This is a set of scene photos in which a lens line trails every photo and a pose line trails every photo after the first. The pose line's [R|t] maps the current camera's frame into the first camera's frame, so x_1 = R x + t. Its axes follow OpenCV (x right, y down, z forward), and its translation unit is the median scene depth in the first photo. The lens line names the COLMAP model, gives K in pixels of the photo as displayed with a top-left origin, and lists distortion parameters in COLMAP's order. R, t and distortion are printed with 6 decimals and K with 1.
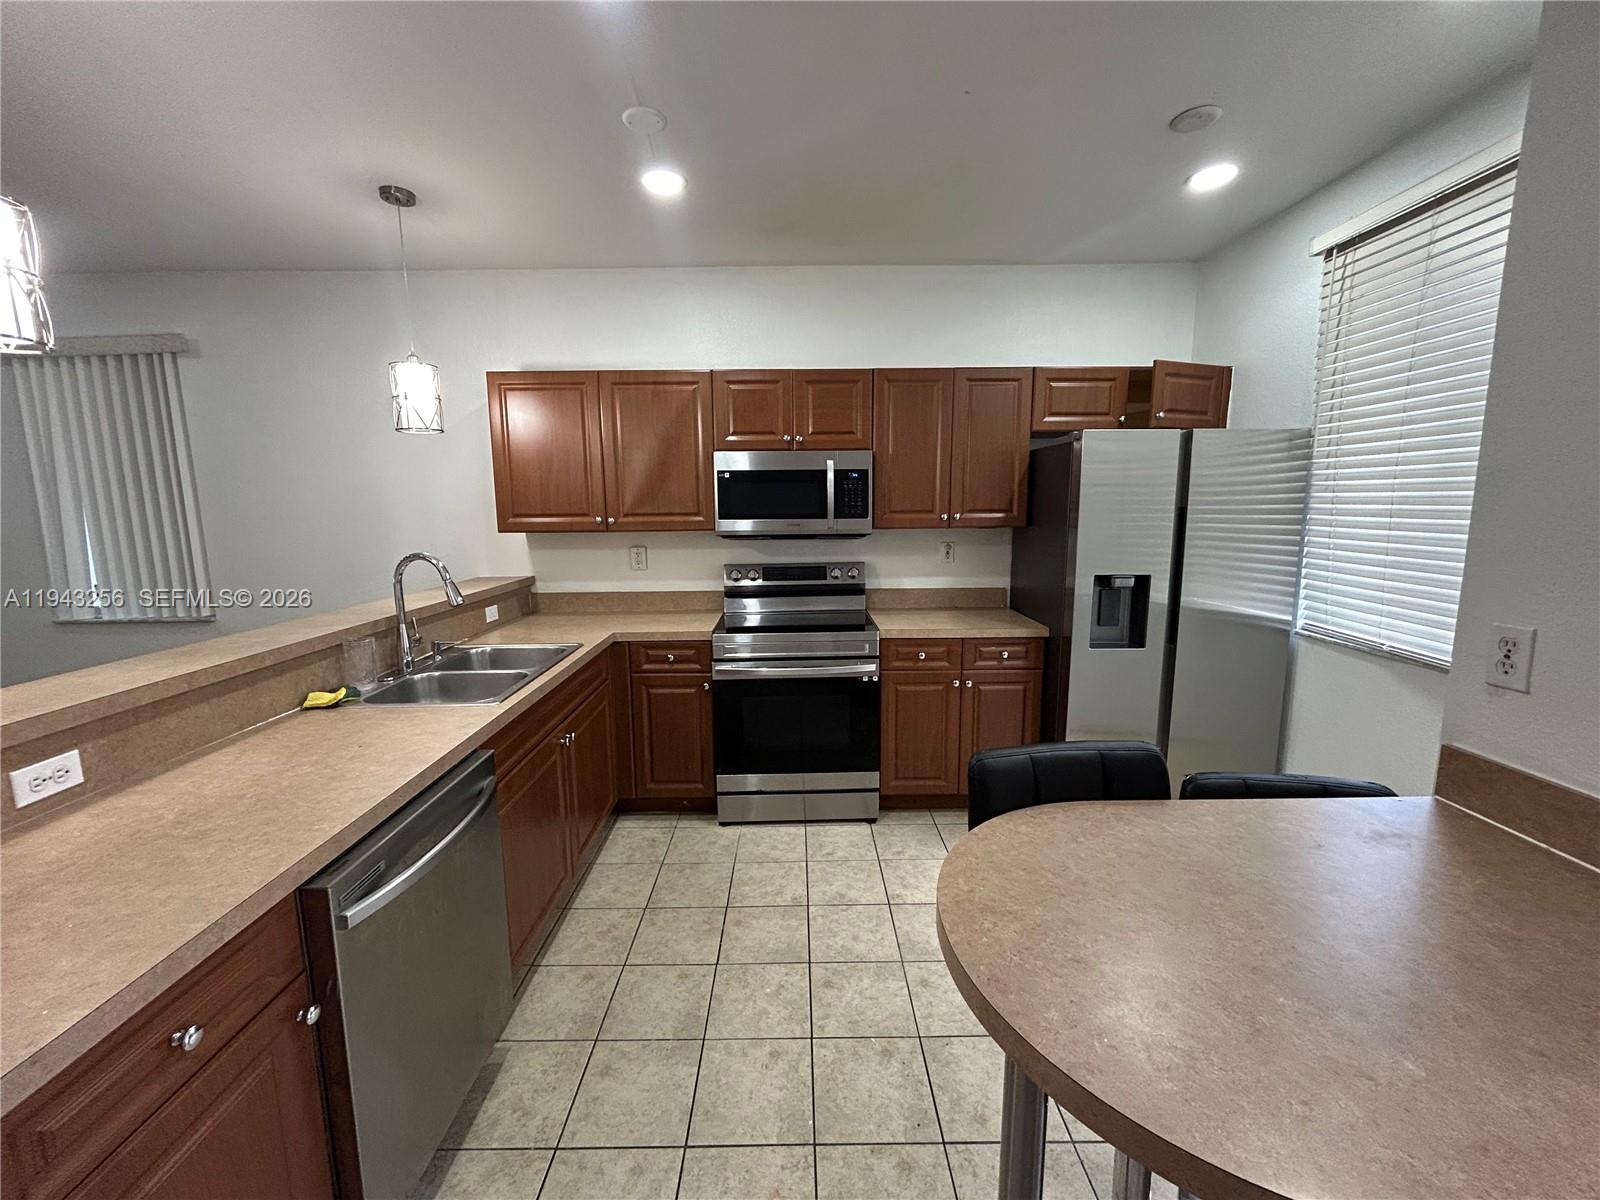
lens RADIAL K [[640.5, 0, 800.0], [0, 640.5, 600.0], [0, 0, 1]] dist [-0.001933, -0.000687]
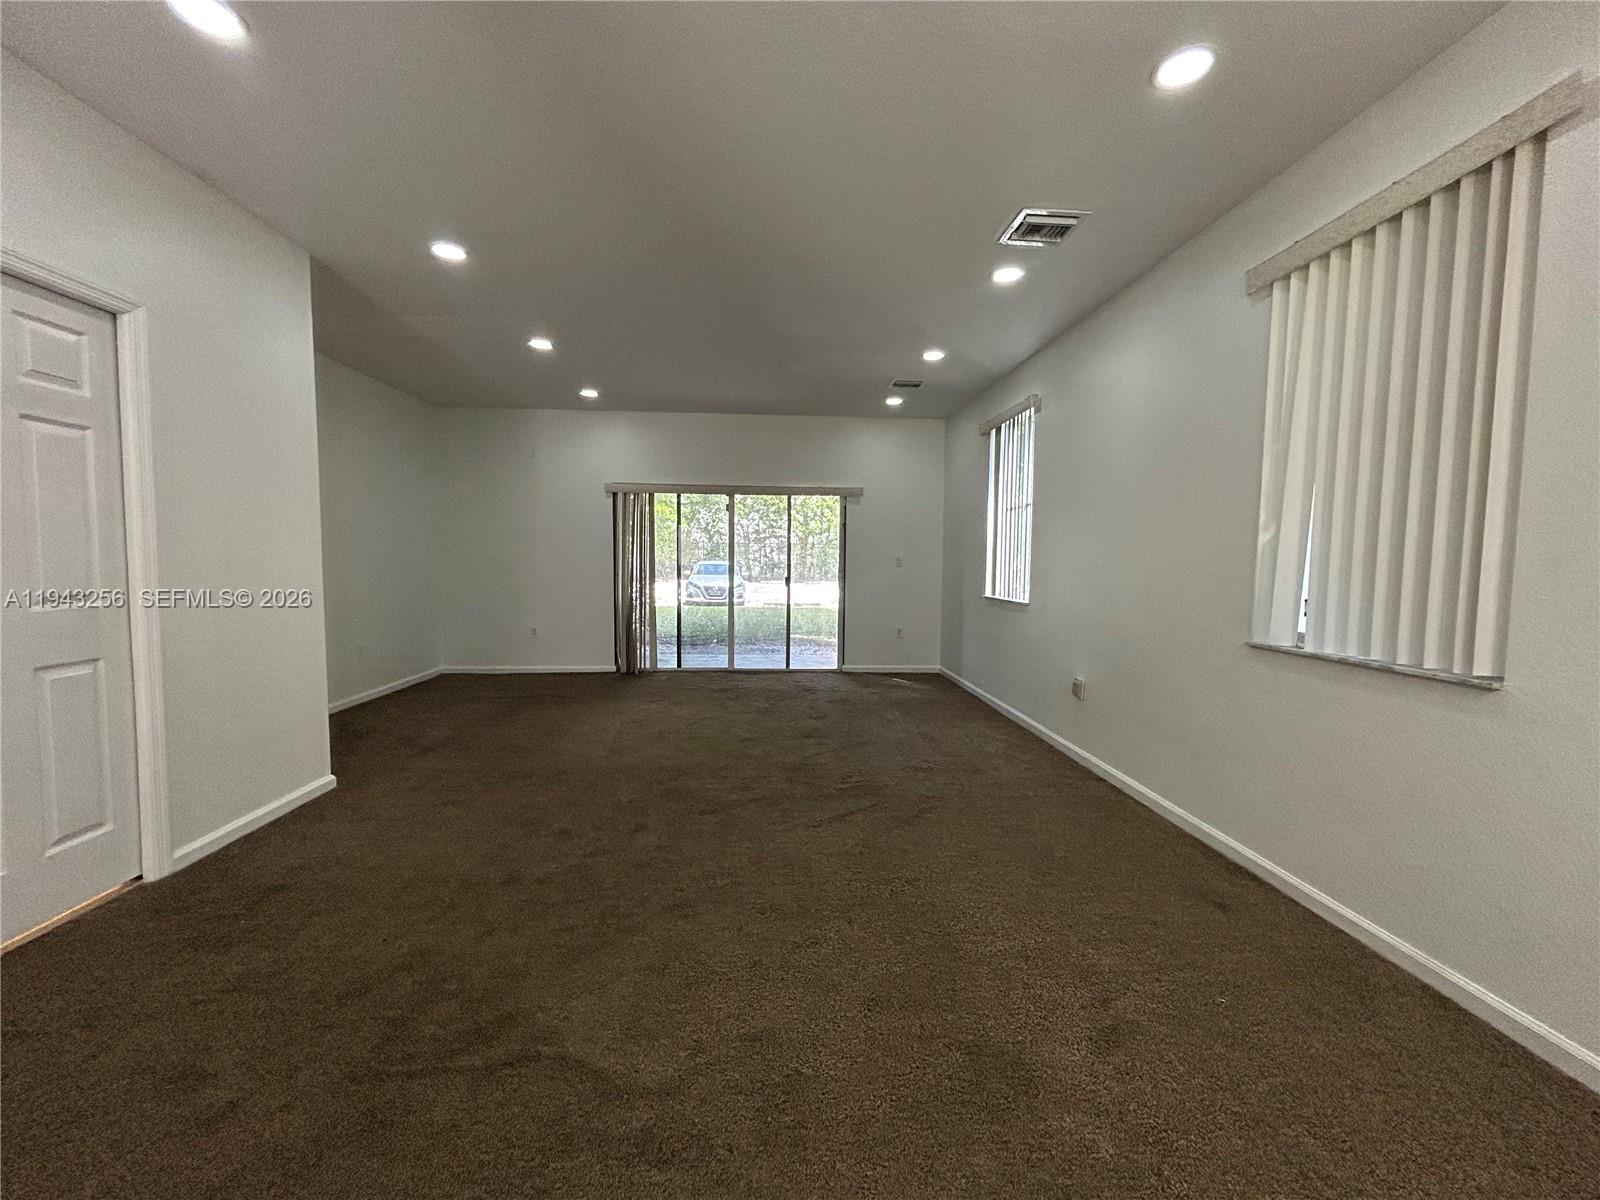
lens RADIAL K [[640.5, 0, 800.0], [0, 640.5, 600.0], [0, 0, 1]] dist [-0.001933, -0.000687]
pose [[0.060242, 0.077208, -0.995193, -0.758834], [-0.158905, 0.985031, 0.066801, 0.028777], [0.985454, 0.154117, 0.071609, 0.696474]]
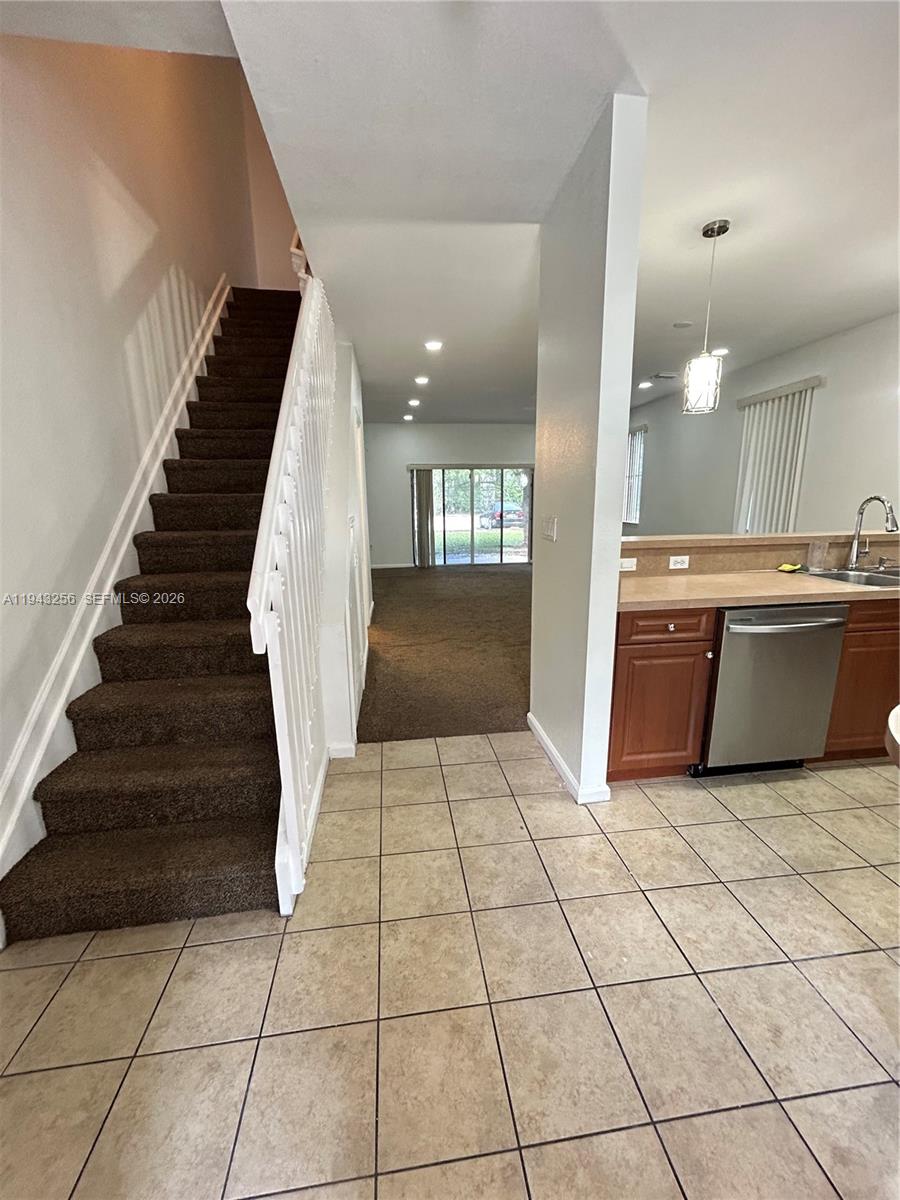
lens RADIAL K [[480.4, 0, 450.0], [0, 480.4, 600.0], [0, 0, 1]] dist [-0.001933, -0.000687]
pose [[0.124278, 0.219813, -0.967594, 0.460661], [-0.133618, 0.969979, 0.203193, 0.072092], [0.983210, 0.104036, 0.149918, -0.187135]]
